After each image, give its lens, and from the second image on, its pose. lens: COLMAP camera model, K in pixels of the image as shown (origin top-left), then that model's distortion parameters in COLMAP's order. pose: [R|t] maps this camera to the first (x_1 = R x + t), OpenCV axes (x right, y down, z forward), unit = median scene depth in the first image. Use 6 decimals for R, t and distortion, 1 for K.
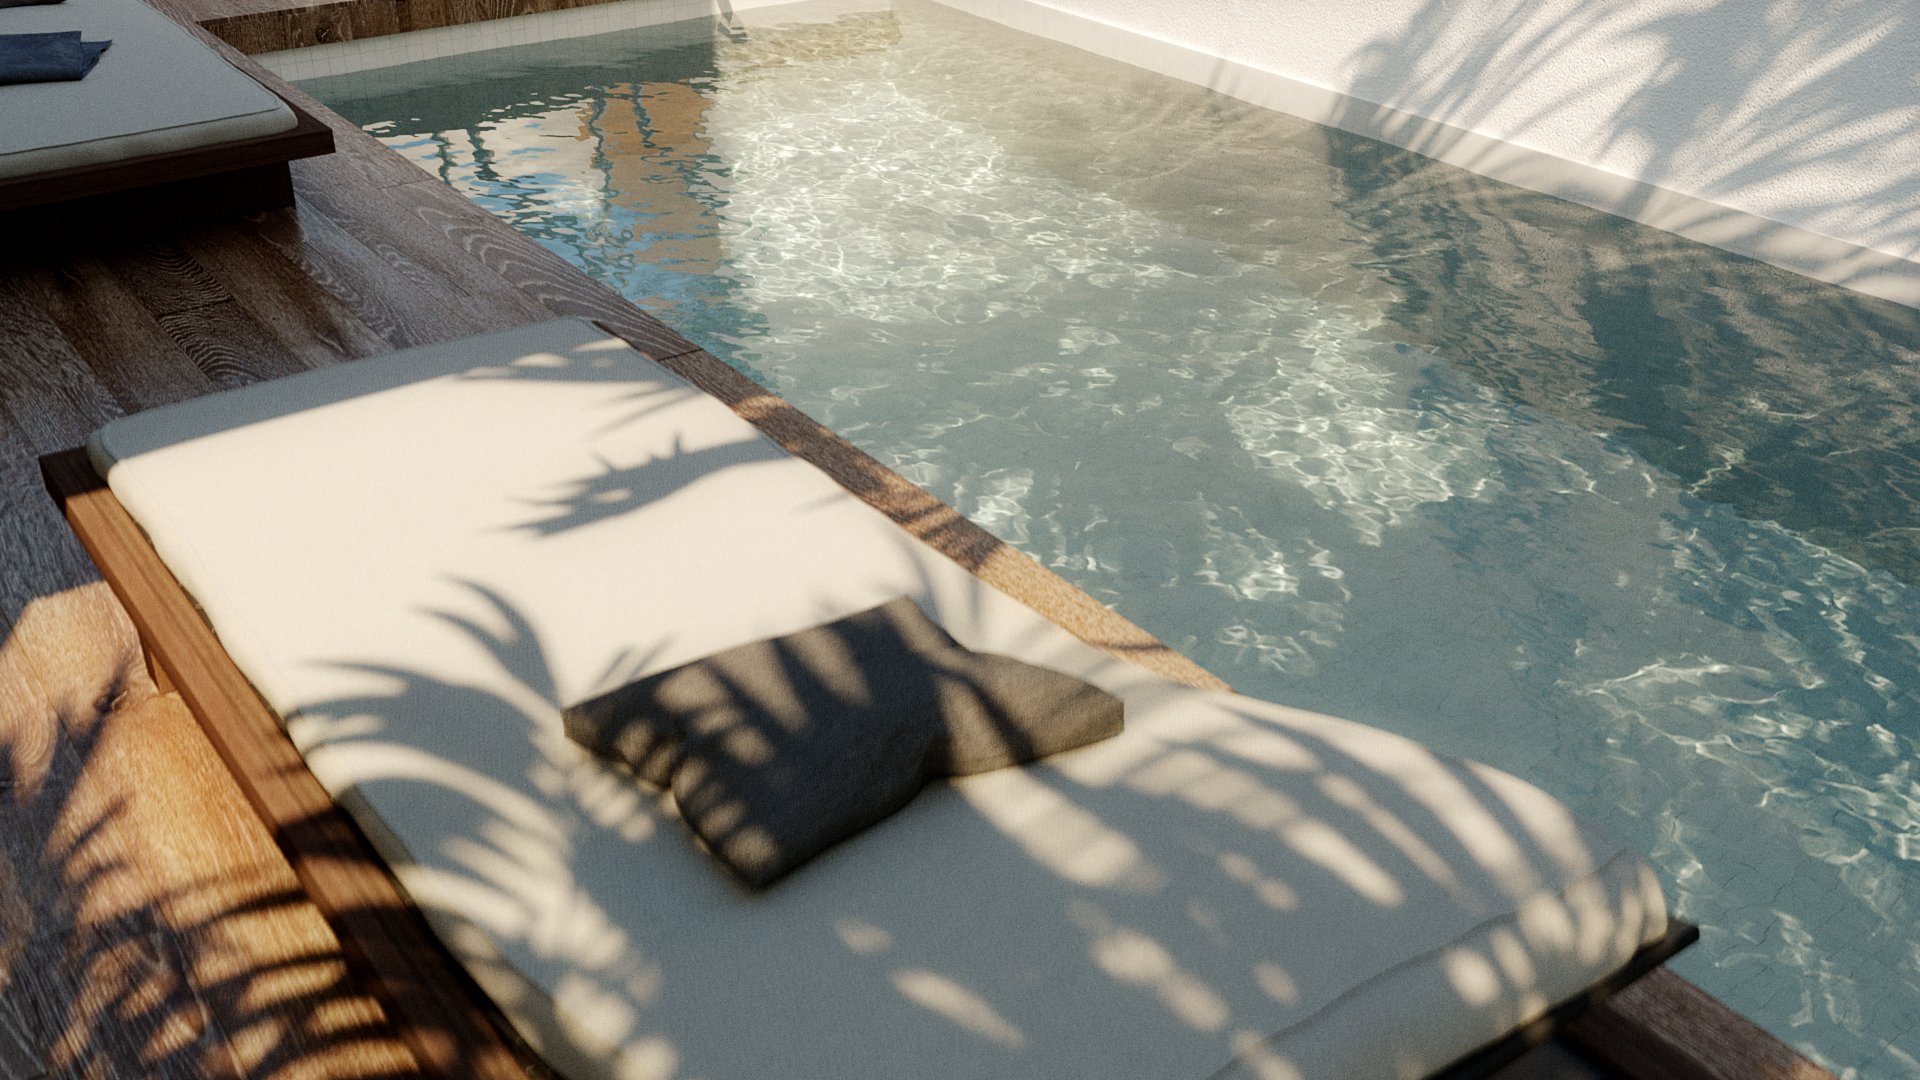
lens RADIAL K [[1795.0, 0, 959.9], [0, 1795.0, 539.9], [0, 0, 1]] dist [0.003260, 0.000000]
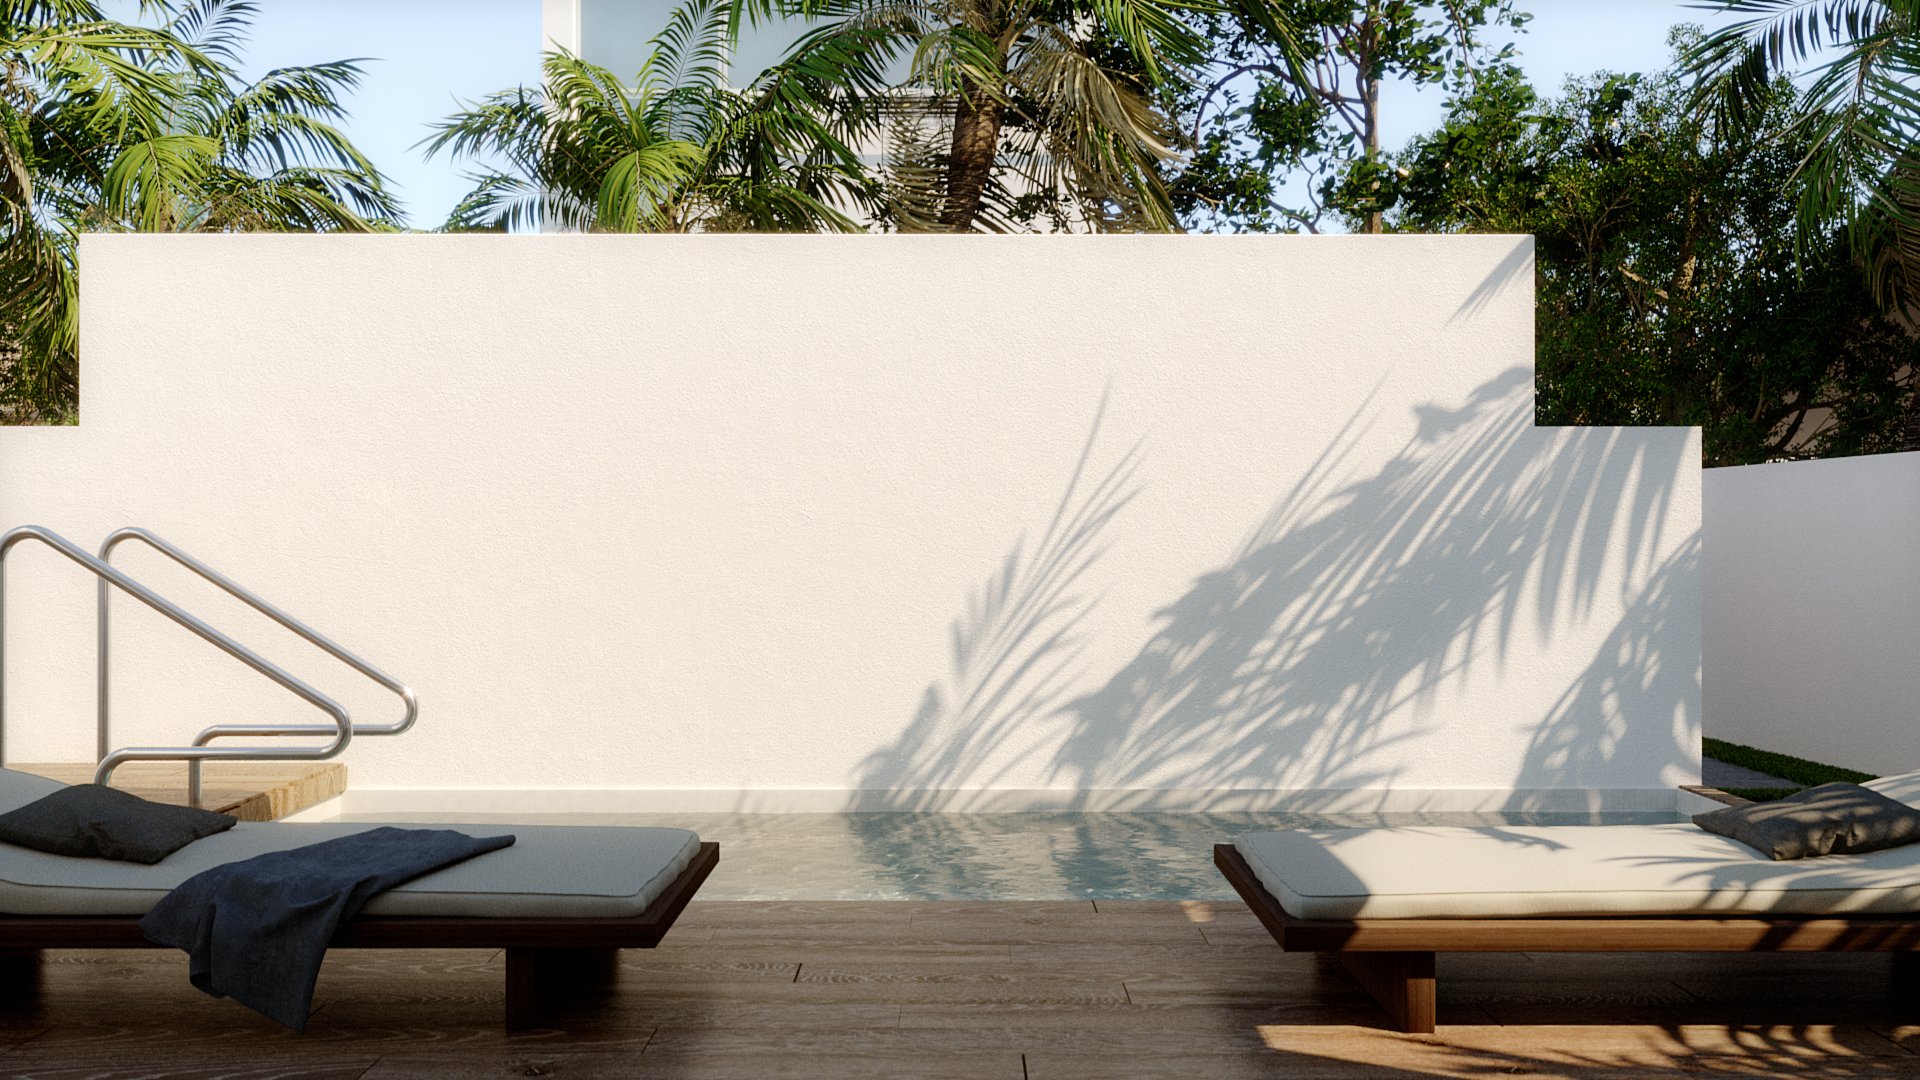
lens RADIAL K [[1428.2, 0, 960.0], [0, 1428.2, 540.4], [0, 0, 1]] dist [0.001665, 0.000363]
pose [[0.603166, -0.001400, 0.797615, -0.853634], [0.389541, 0.873146, -0.293043, -0.044022], [-0.696023, 0.487457, 0.527197, 0.203820]]
